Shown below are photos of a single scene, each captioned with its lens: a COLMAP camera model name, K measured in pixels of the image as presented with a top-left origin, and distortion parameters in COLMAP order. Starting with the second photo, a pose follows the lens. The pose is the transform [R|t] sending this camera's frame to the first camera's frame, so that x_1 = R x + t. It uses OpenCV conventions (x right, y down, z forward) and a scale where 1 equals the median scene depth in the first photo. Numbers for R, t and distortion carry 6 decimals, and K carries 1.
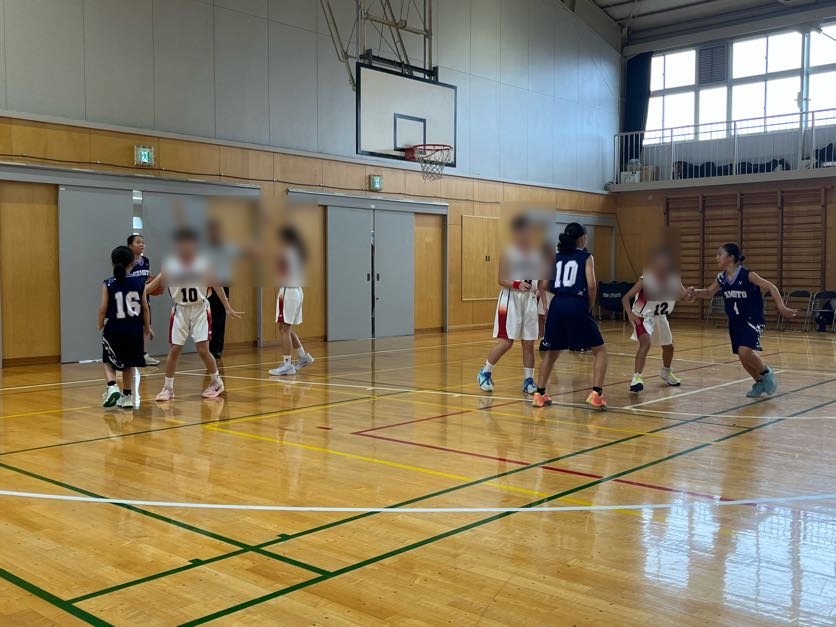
lens RADIAL K [[875.0, 0, 417.0], [0, 875.0, 315.8], [0, 0, 1]] dist [0.071444, 0.000000]
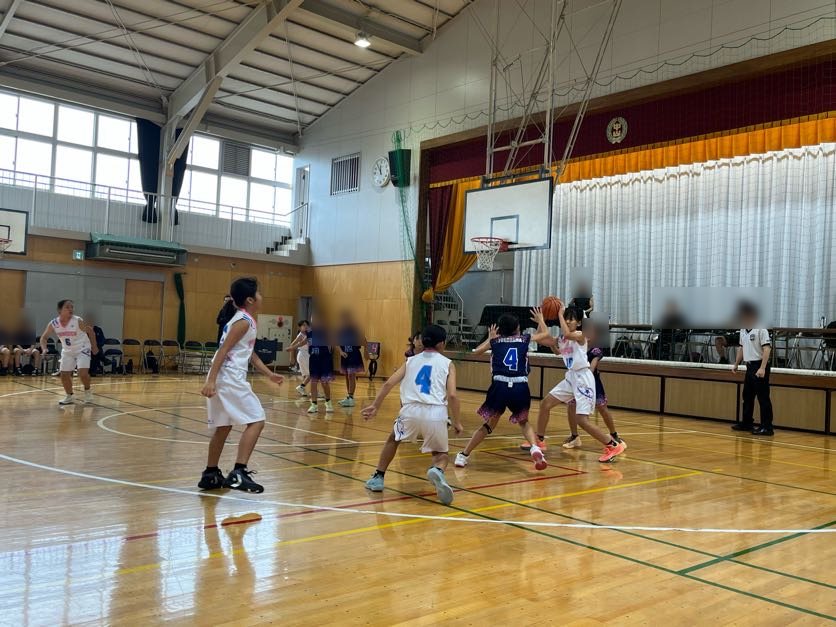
lens RADIAL K [[747.7, 0, 431.6], [0, 747.7, 317.8], [0, 0, 1]] dist [0.082948, -0.007729]
pose [[0.115767, 0.023872, 0.992989, -0.656509], [0.007536, 0.999661, -0.024911, -0.036829], [-0.993248, 0.010367, 0.115548, 0.608562]]
